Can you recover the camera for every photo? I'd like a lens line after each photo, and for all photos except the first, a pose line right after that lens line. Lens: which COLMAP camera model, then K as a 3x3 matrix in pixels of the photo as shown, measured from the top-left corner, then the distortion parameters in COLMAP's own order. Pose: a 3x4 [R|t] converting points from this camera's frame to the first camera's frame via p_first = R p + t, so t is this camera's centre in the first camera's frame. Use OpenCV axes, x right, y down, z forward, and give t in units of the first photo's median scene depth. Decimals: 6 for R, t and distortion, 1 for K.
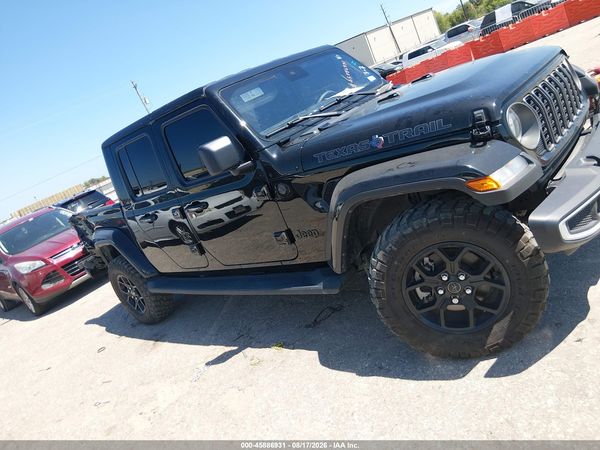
lens RADIAL K [[456.1, 0, 300.0], [0, 456.1, 217.0], [0, 0, 1]] dist [0.100591, -0.172815]
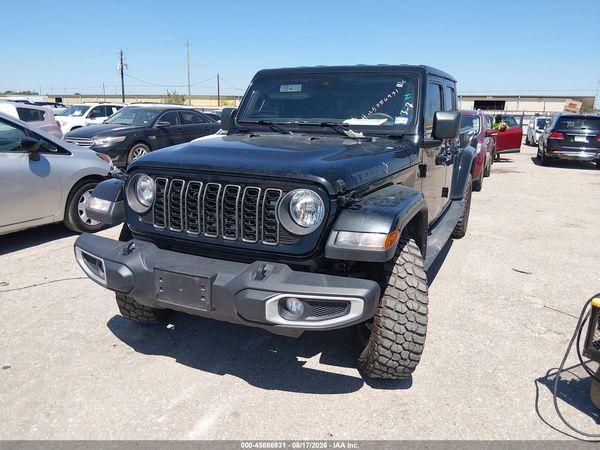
lens RADIAL K [[456.1, 0, 300.0], [0, 456.1, 217.0], [0, 0, 1]] dist [0.100591, -0.172815]
pose [[0.267965, 0.584814, -0.765629, 1.102406], [-0.368556, 0.796469, 0.479379, -0.625790], [0.890147, 0.153720, 0.428962, 0.586267]]
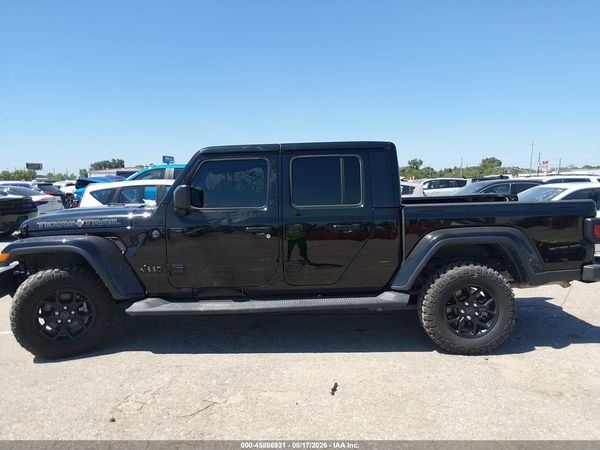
lens RADIAL K [[456.1, 0, 300.0], [0, 456.1, 217.0], [0, 0, 1]] dist [0.100591, -0.172815]
pose [[-0.663620, 0.455102, -0.593710, 0.788558], [0.121228, 0.848590, 0.514975, -0.967699], [0.738182, 0.269773, -0.618312, 2.377731]]
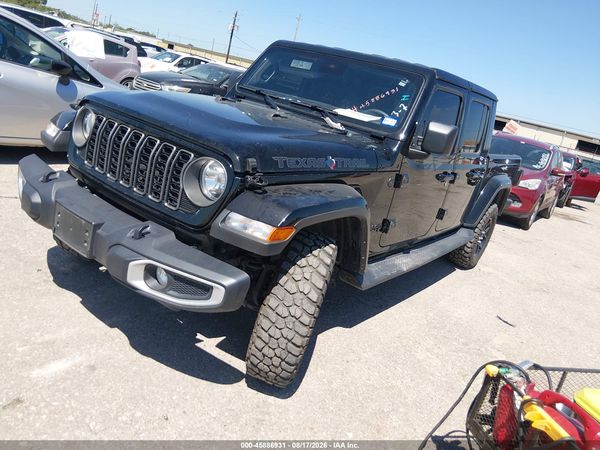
lens RADIAL K [[456.1, 0, 300.0], [0, 456.1, 217.0], [0, 0, 1]] dist [0.100591, -0.172815]
pose [[-0.002044, 0.639898, -0.768457, 1.094178], [-0.486495, 0.670753, 0.559833, -0.697541], [0.873681, 0.374994, 0.309936, 0.833785]]
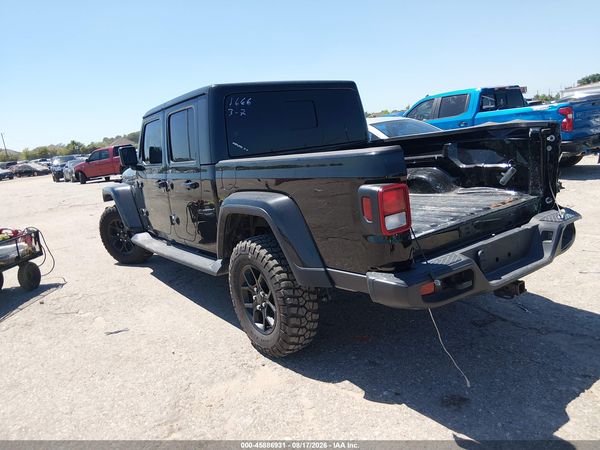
lens RADIAL K [[456.1, 0, 300.0], [0, 456.1, 217.0], [0, 0, 1]] dist [0.100591, -0.172815]
pose [[-0.841931, 0.453969, 0.291658, -0.644605], [0.531316, 0.791754, 0.301379, -0.402568], [-0.094105, 0.408703, -0.907803, 2.825242]]
